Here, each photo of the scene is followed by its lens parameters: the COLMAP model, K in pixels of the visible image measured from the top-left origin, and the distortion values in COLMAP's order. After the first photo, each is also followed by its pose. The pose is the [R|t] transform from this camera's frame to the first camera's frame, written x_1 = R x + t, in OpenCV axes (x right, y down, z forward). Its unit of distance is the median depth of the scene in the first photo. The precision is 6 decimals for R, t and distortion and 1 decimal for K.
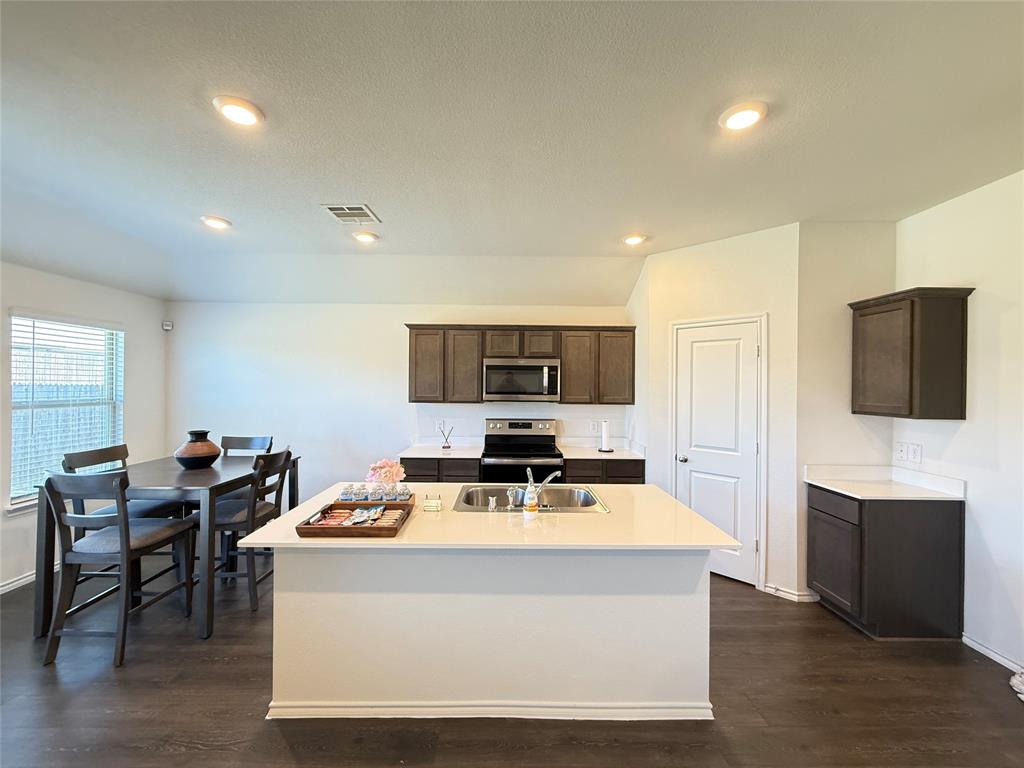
lens RADIAL K [[410.5, 0, 512.0], [0, 410.5, 384.0], [0, 0, 1]] dist [-0.001784, -0.000171]
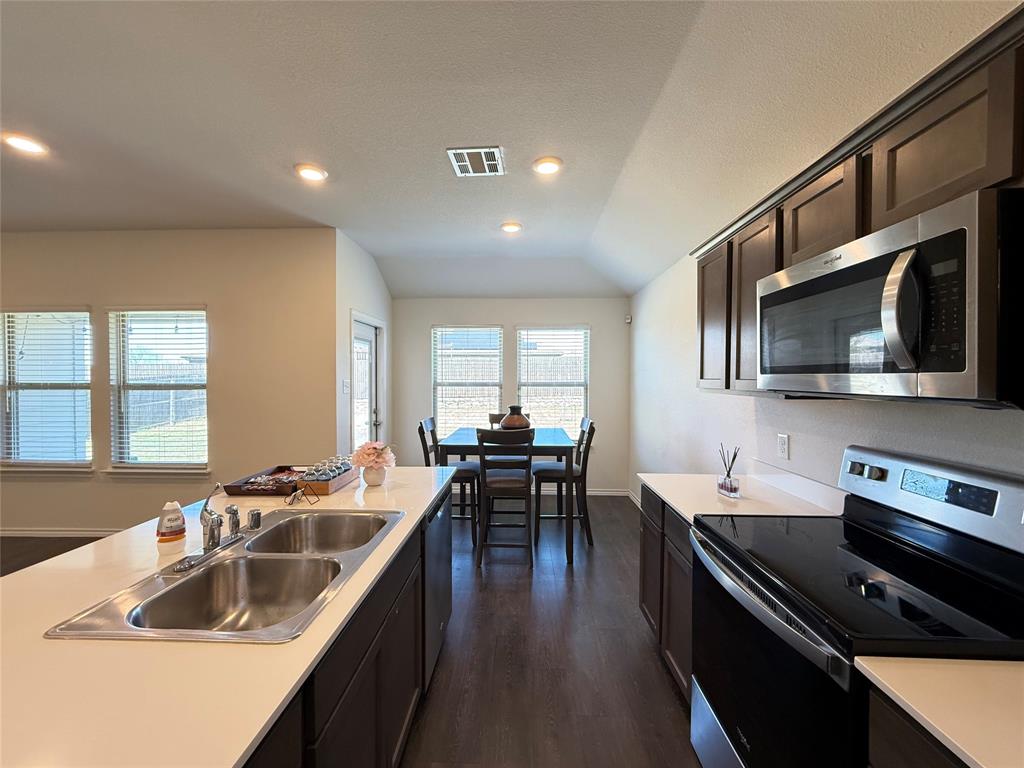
lens RADIAL K [[406.7, 0, 509.4], [0, 406.7, 380.4], [0, 0, 1]] dist [-0.002102, -0.000216]
pose [[-0.041934, 0.000336, -0.999120, 0.320946], [0.005701, 0.999984, 0.000097, 0.029678], [0.999104, -0.005692, -0.041935, 0.781095]]
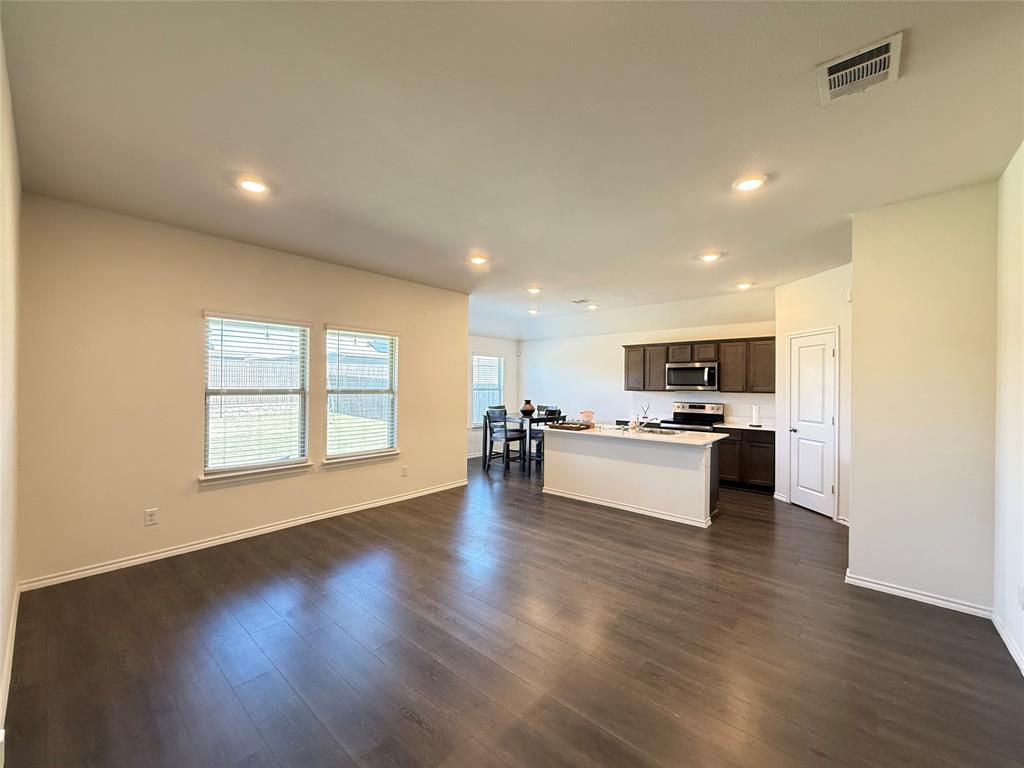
lens RADIAL K [[410.5, 0, 512.0], [0, 410.5, 384.0], [0, 0, 1]] dist [-0.001784, -0.000171]
pose [[0.748189, -0.006527, -0.663454, 0.549472], [0.003118, 0.999975, -0.006321, 0.026307], [0.663479, 0.002661, 0.748191, -0.619075]]
